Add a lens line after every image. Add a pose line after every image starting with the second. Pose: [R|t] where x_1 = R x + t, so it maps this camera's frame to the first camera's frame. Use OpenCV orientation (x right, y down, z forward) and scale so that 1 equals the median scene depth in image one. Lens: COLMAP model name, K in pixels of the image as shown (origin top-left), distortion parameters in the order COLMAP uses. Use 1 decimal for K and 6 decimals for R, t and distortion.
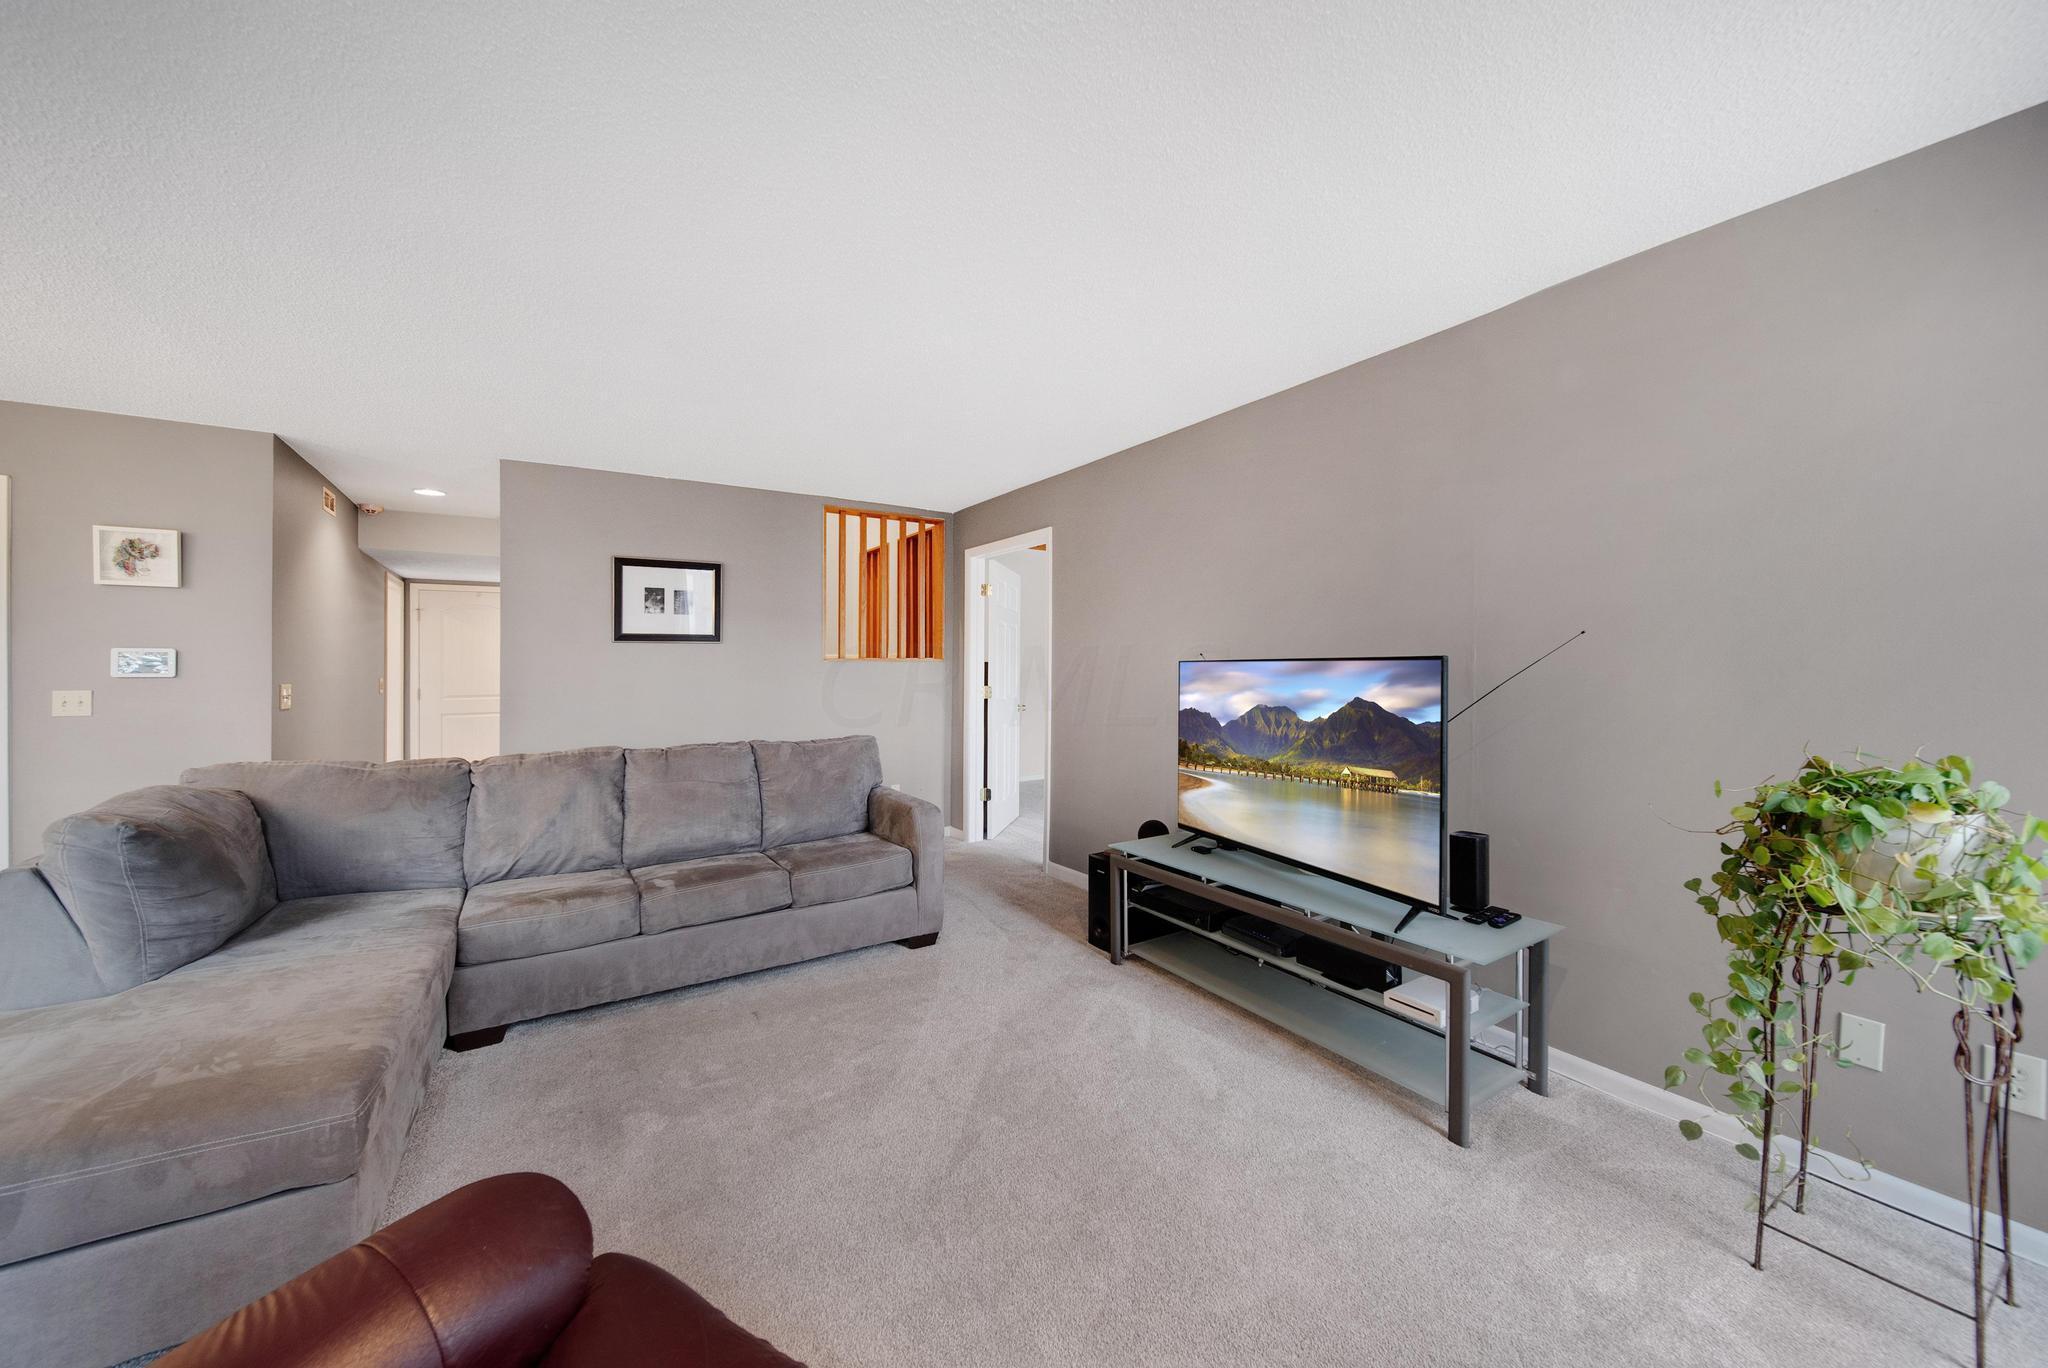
lens RADIAL K [[729.2, 0, 1026.4], [0, 729.2, 670.9], [0, 0, 1]] dist [0.000039, 0.000055]
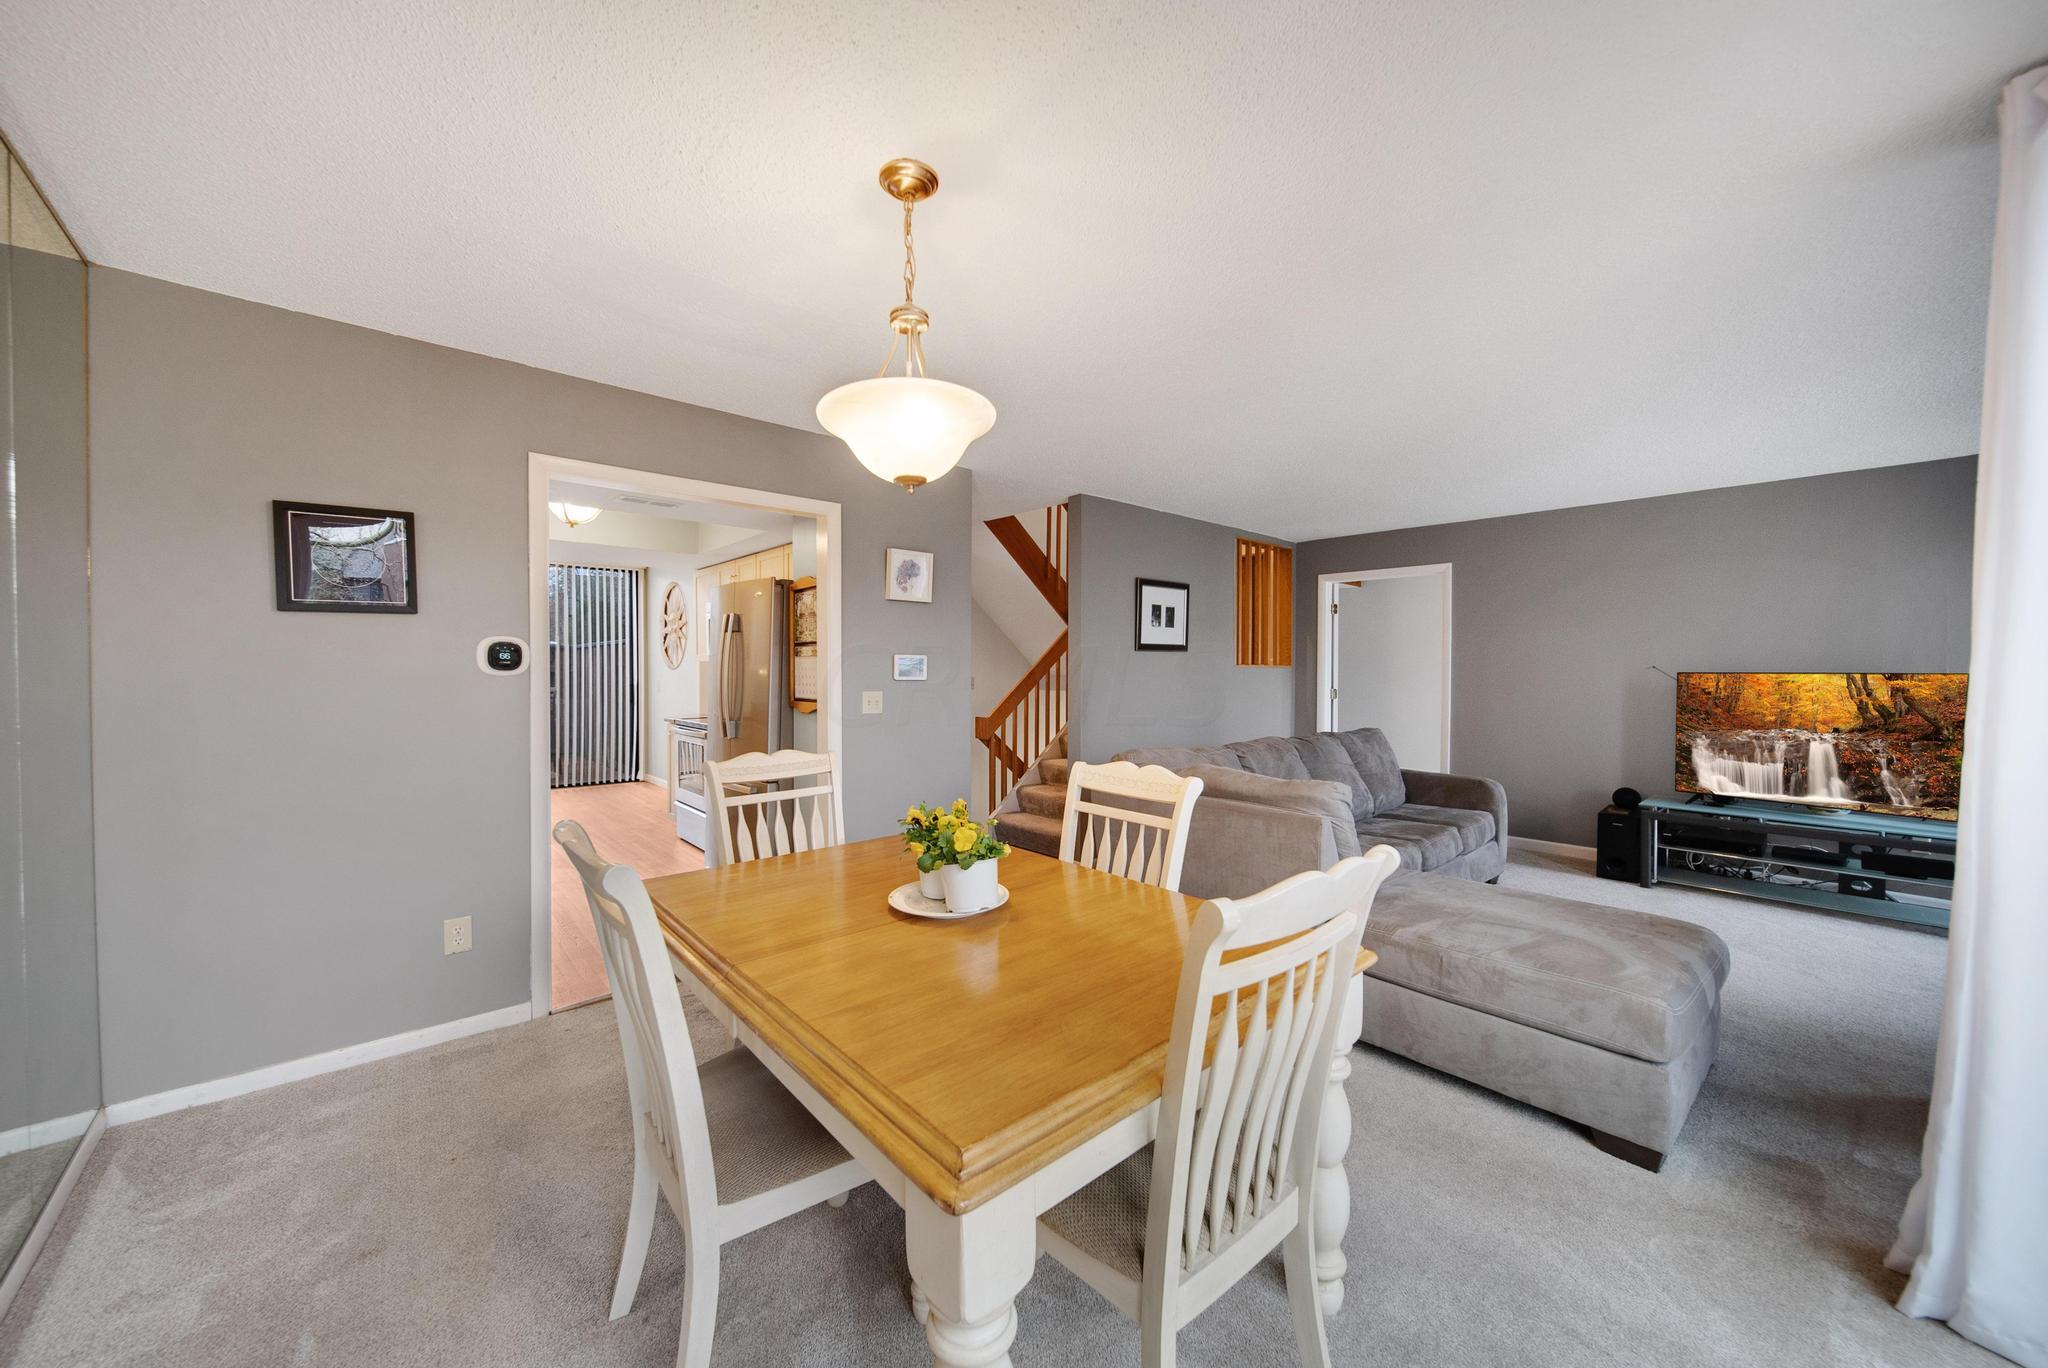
lens RADIAL K [[733.9, 0, 1006.1], [0, 733.9, 684.2], [0, 0, 1]] dist [-0.000192, -0.000028]
pose [[0.988023, 0.001457, 0.154299, -1.292886], [-0.003471, 0.999912, 0.012786, -0.000374], [-0.154266, -0.013168, 0.987942, -0.179524]]
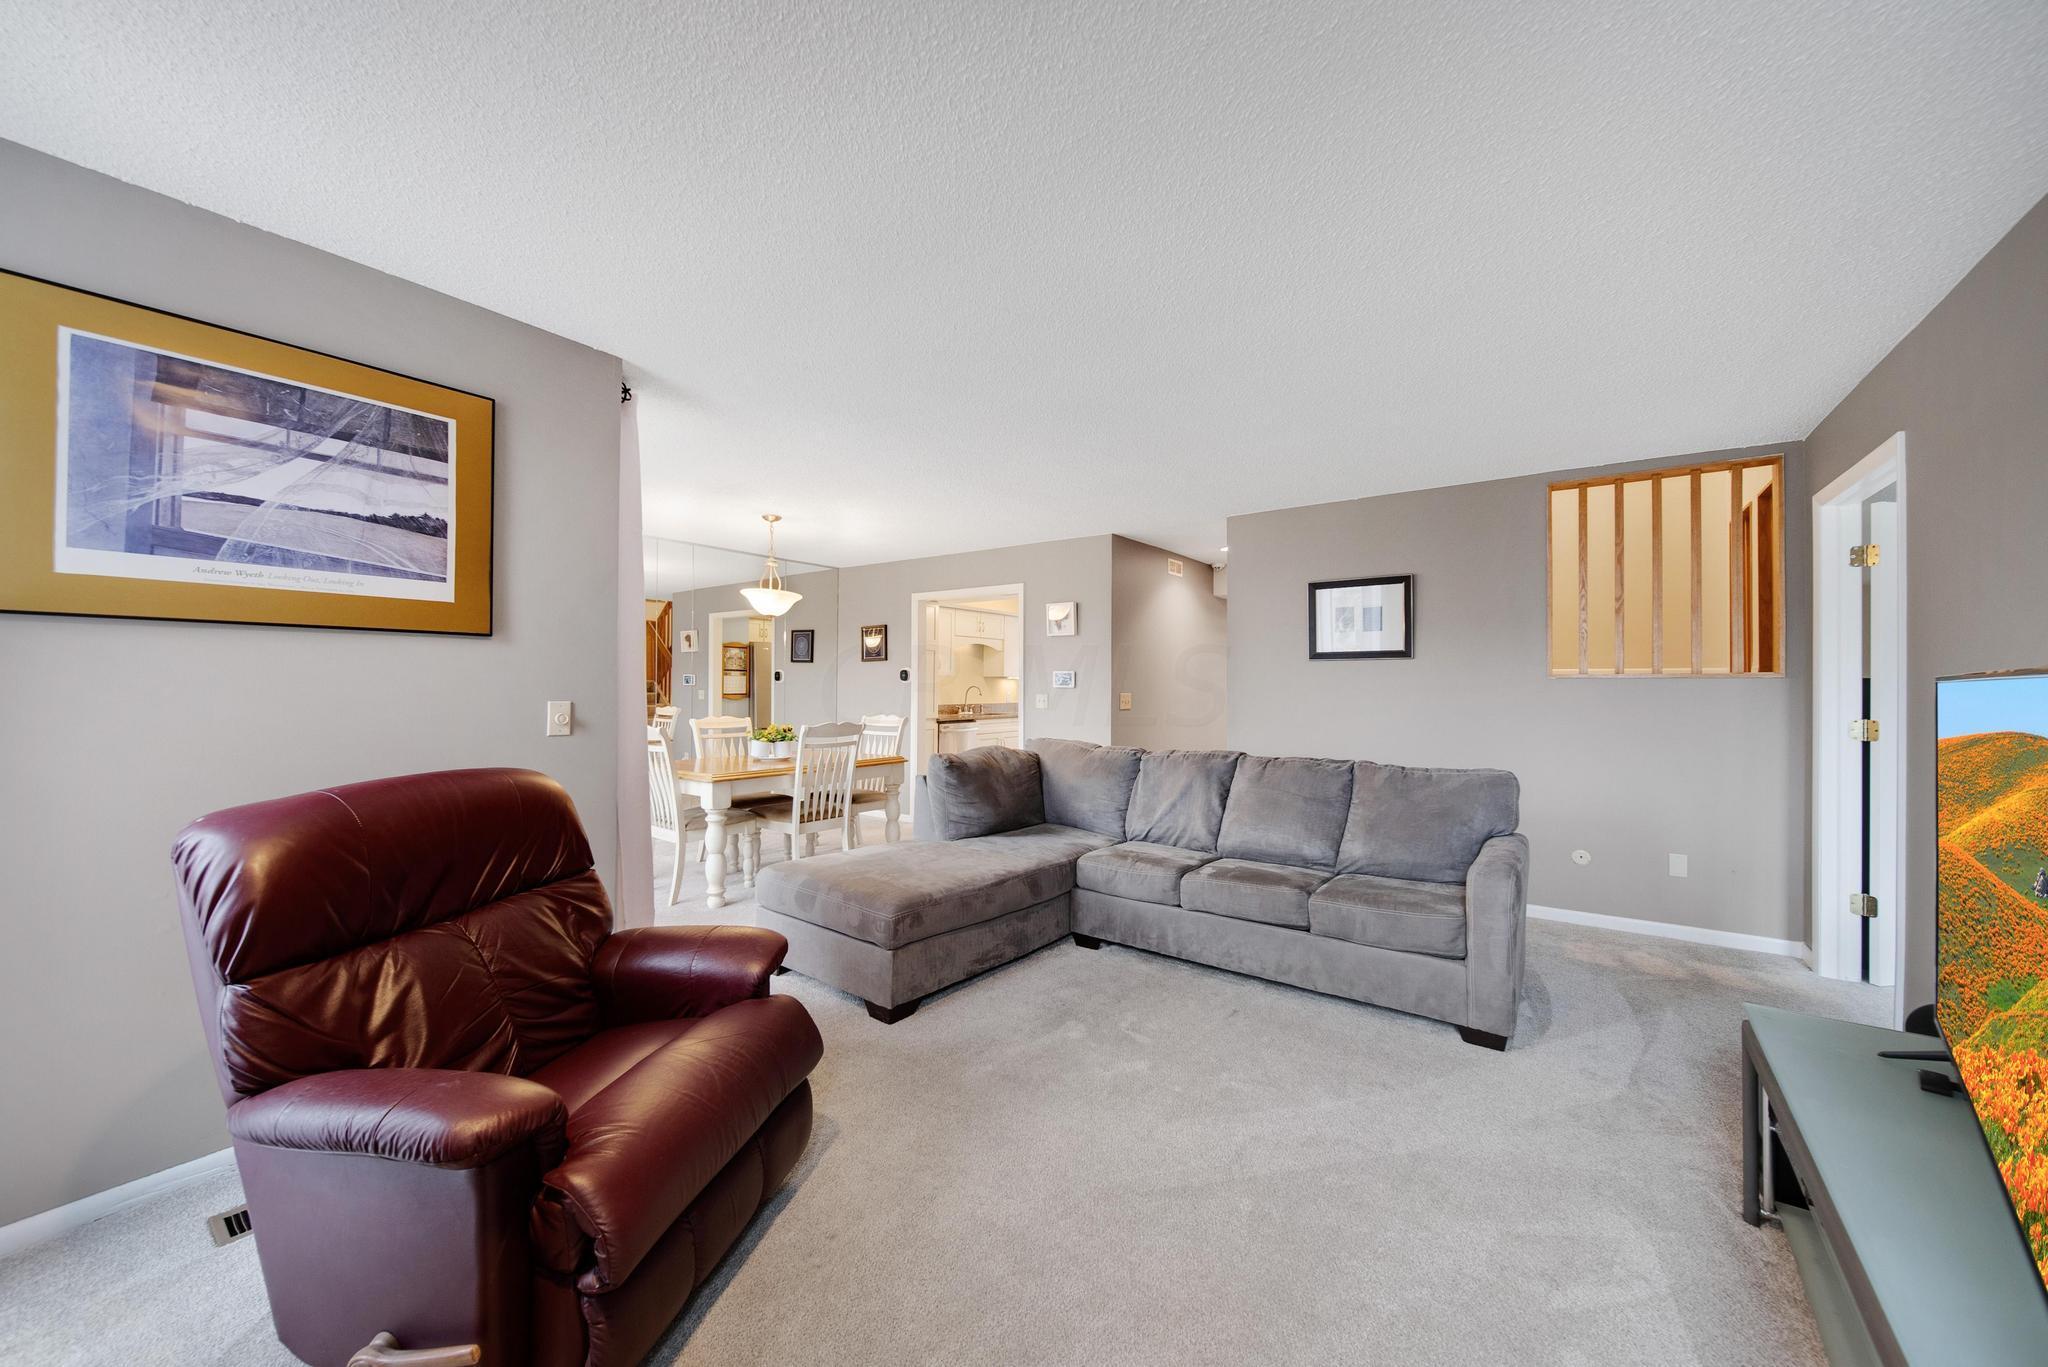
lens RADIAL K [[744.7, 0, 1024.0], [0, 744.7, 683.5], [0, 0, 1]] dist [0.001076, 0.000220]
pose [[0.368899, 0.006133, -0.929449, 0.426513], [-0.011095, 0.999936, 0.002195, -0.003866], [0.929403, 0.009503, 0.368943, 0.257665]]
